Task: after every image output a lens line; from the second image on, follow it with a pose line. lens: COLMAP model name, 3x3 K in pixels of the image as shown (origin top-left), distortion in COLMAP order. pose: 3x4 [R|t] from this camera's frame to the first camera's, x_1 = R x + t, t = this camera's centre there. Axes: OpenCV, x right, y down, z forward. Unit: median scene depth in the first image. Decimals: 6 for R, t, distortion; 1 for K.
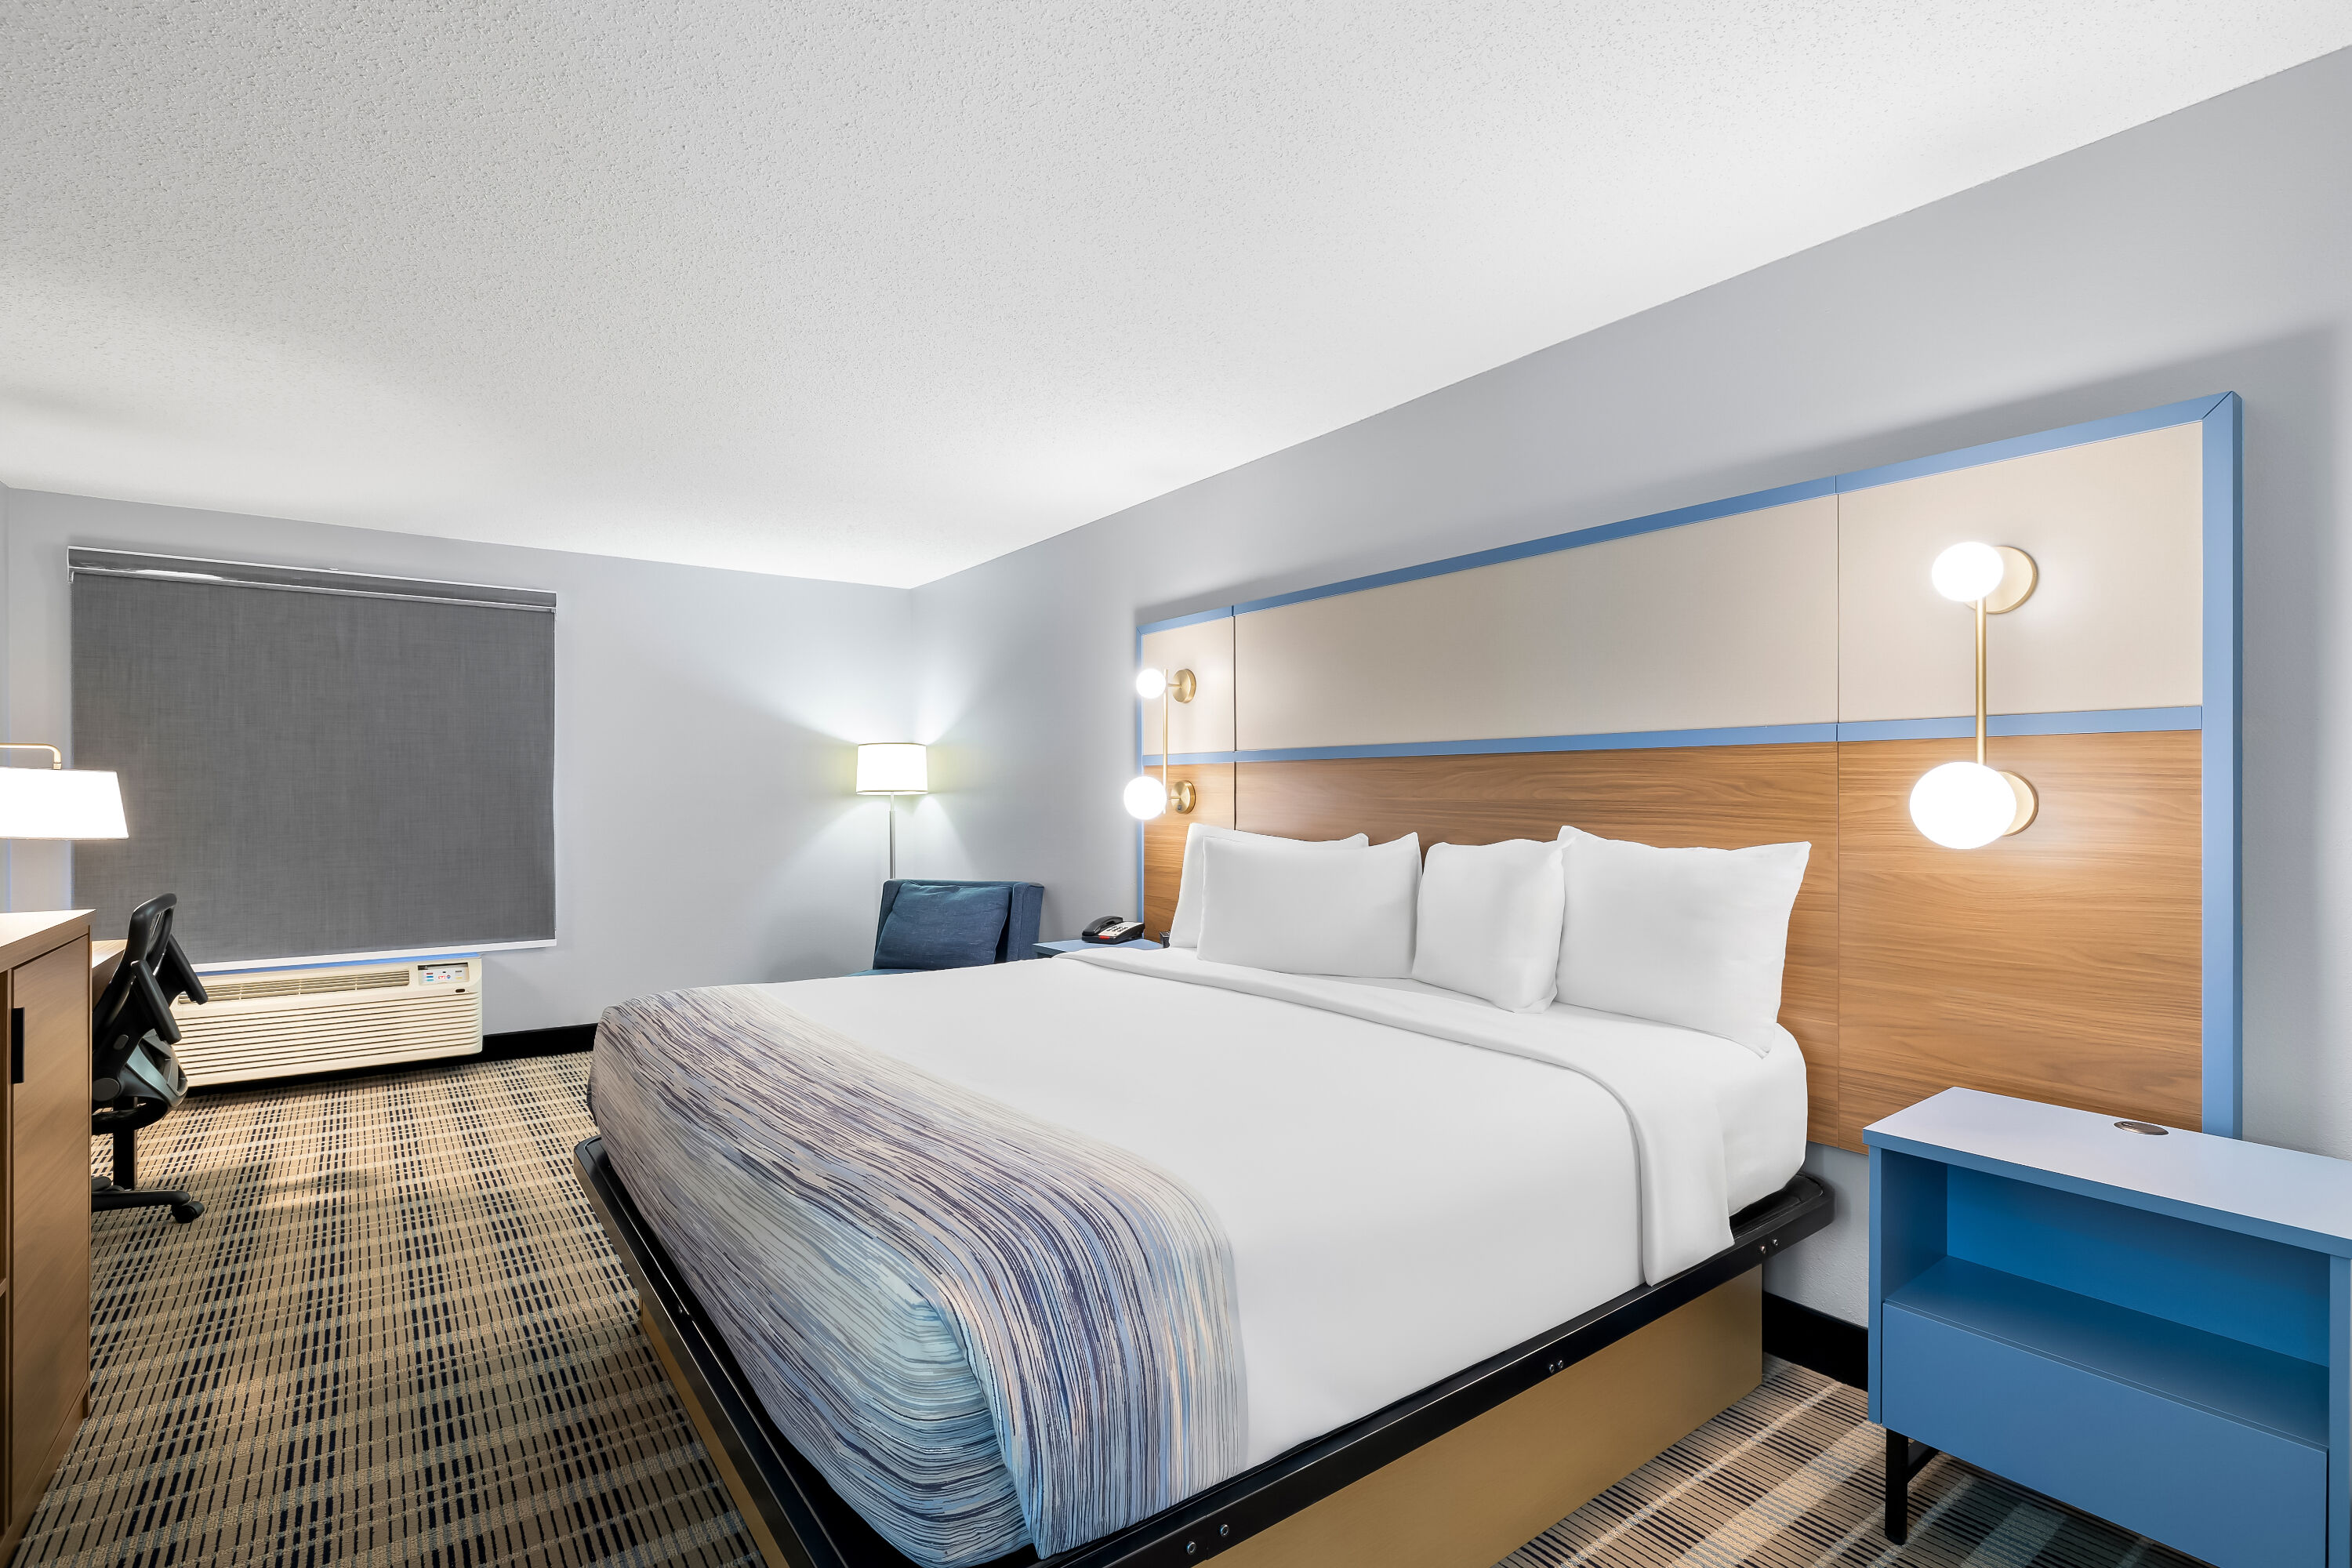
lens RADIAL K [[1103.6, 0, 1176.0], [0, 1103.6, 784.0], [0, 0, 1]] dist [-0.001192, 0.000896]
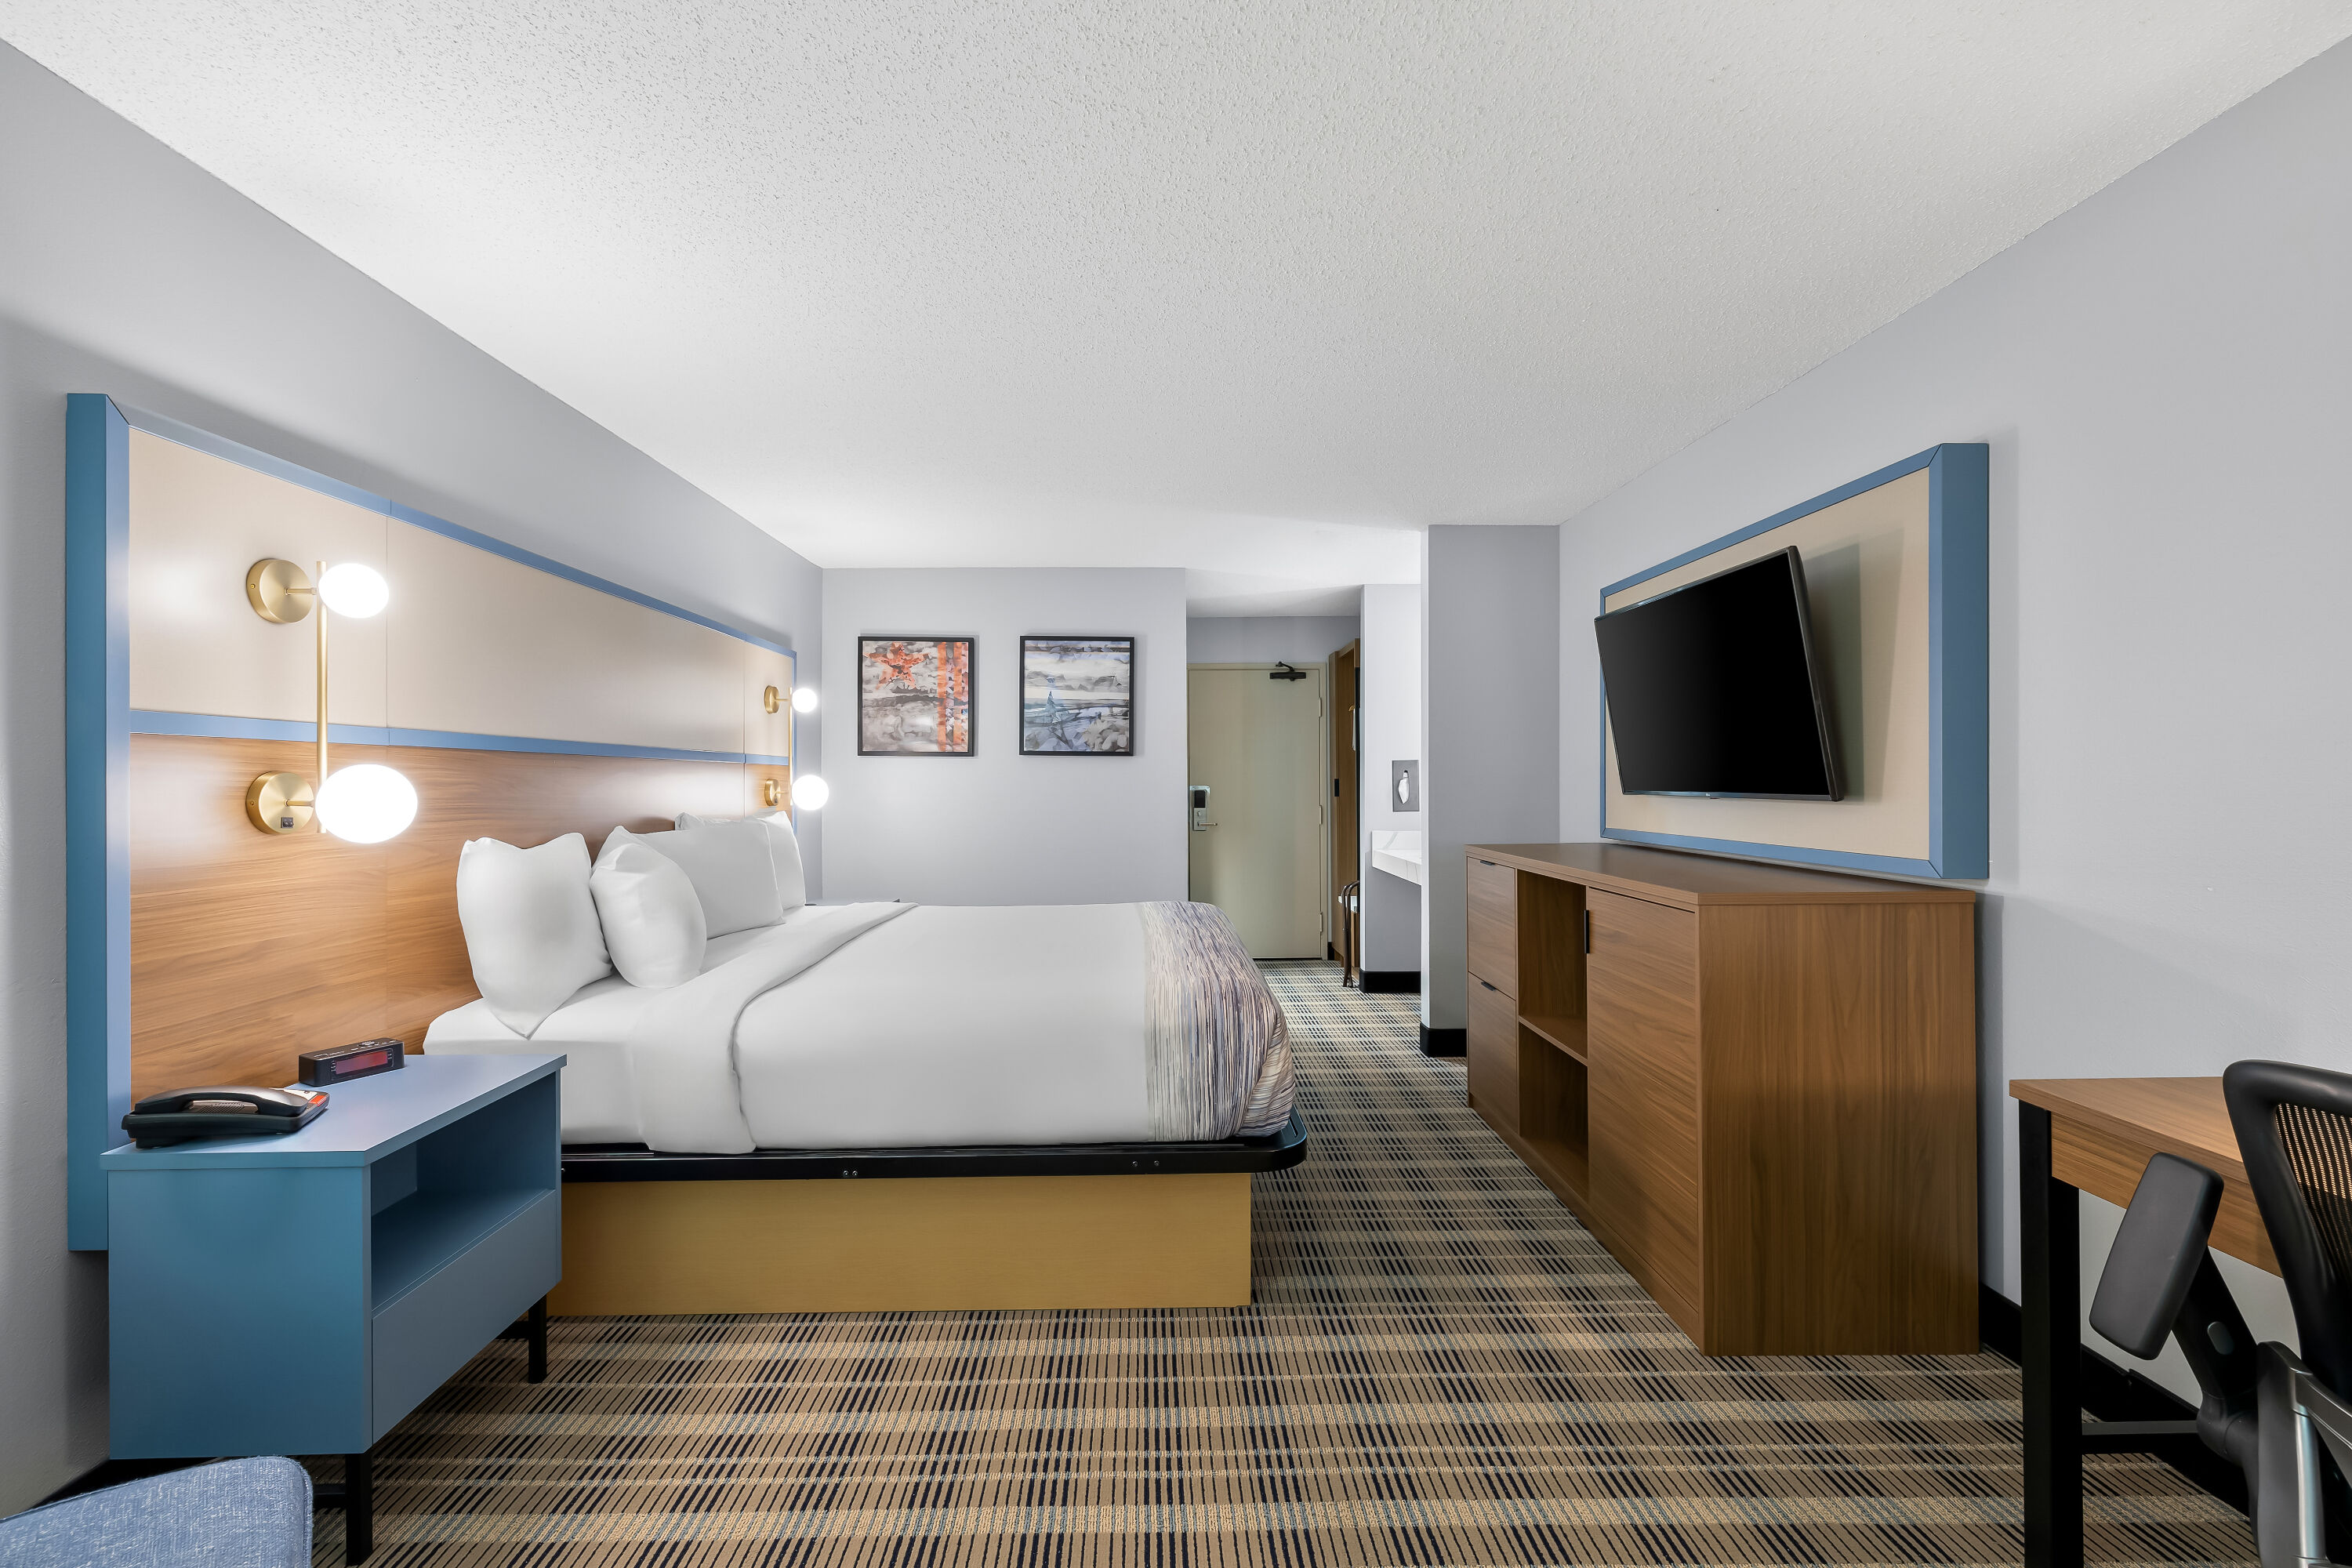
lens RADIAL K [[993.0, 0, 1162.8], [0, 993.0, 779.4], [0, 0, 1]] dist [-0.000936, 0.000086]
pose [[-0.816214, 0.008093, 0.577693, -0.834634], [0.001608, 0.999930, -0.011736, 0.010174], [-0.577747, -0.008650, -0.816170, 1.574407]]
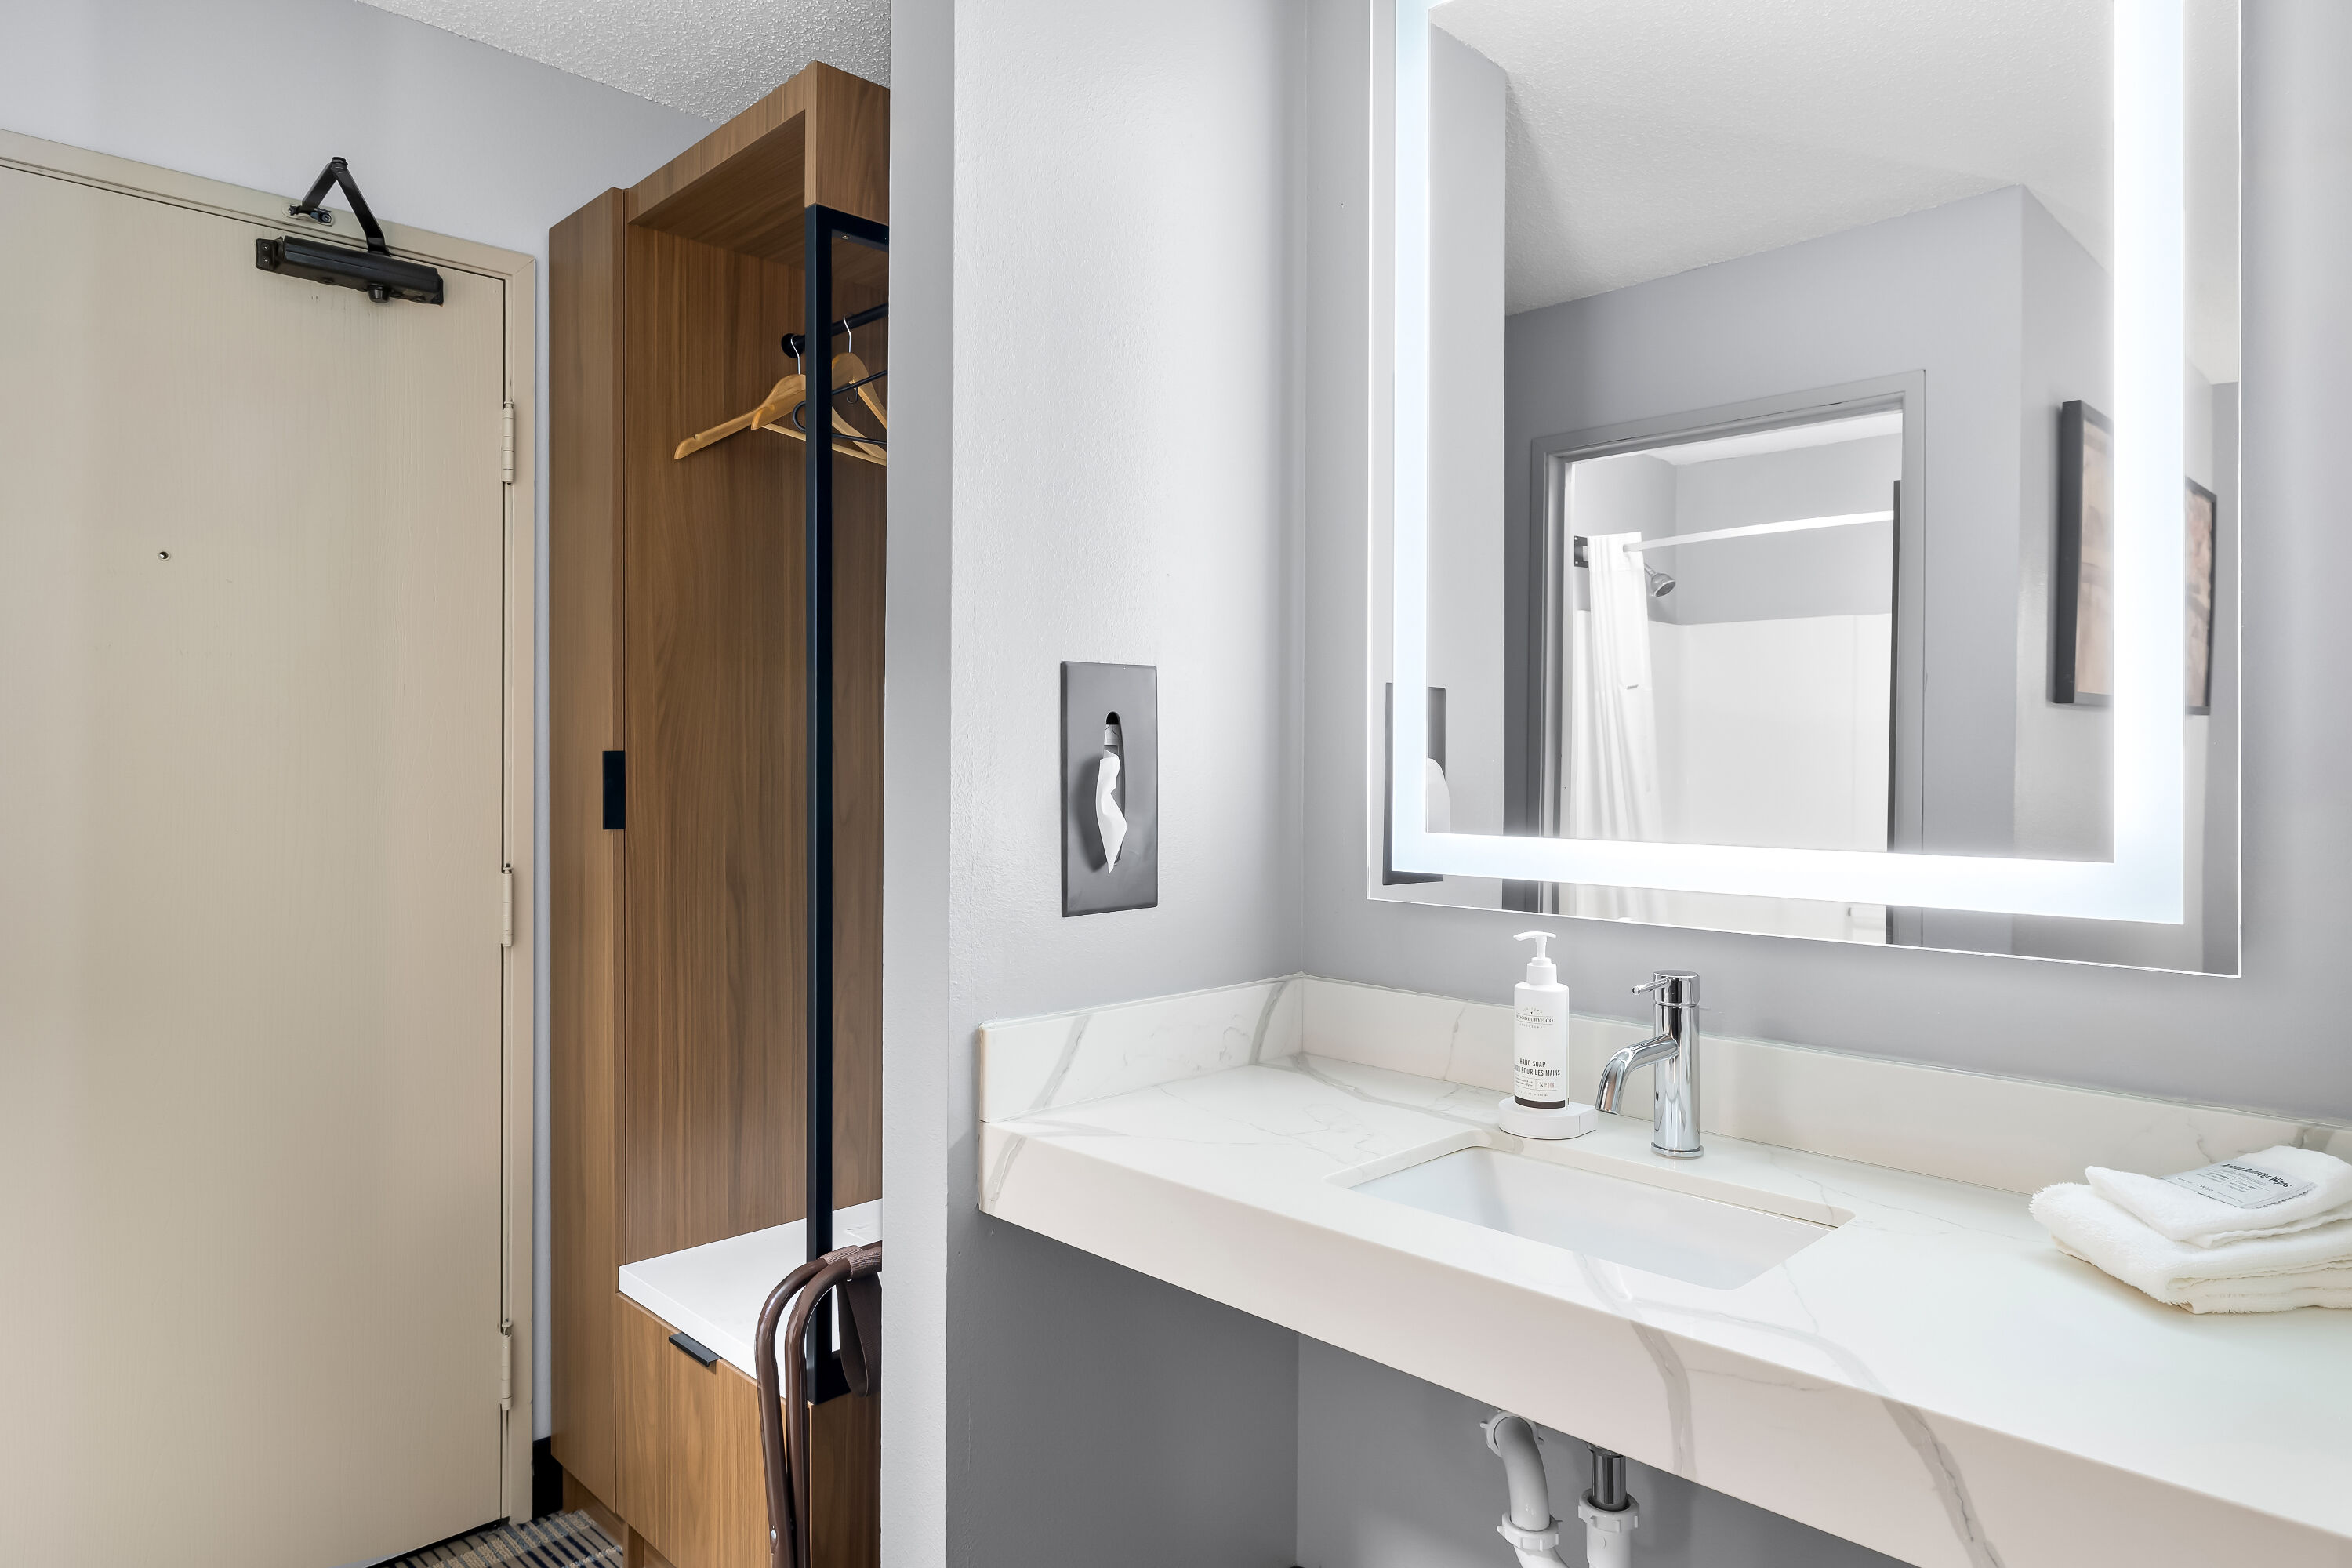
lens RADIAL K [[1402.0, 0, 1175.6], [0, 1402.0, 760.0], [0, 0, 1]] dist [-0.000169, -0.000350]
pose [[-0.989049, 0.003741, -0.147542, -0.017983], [0.005126, 0.999946, -0.009010, -0.004098], [0.147500, -0.009668, -0.989015, 0.238832]]
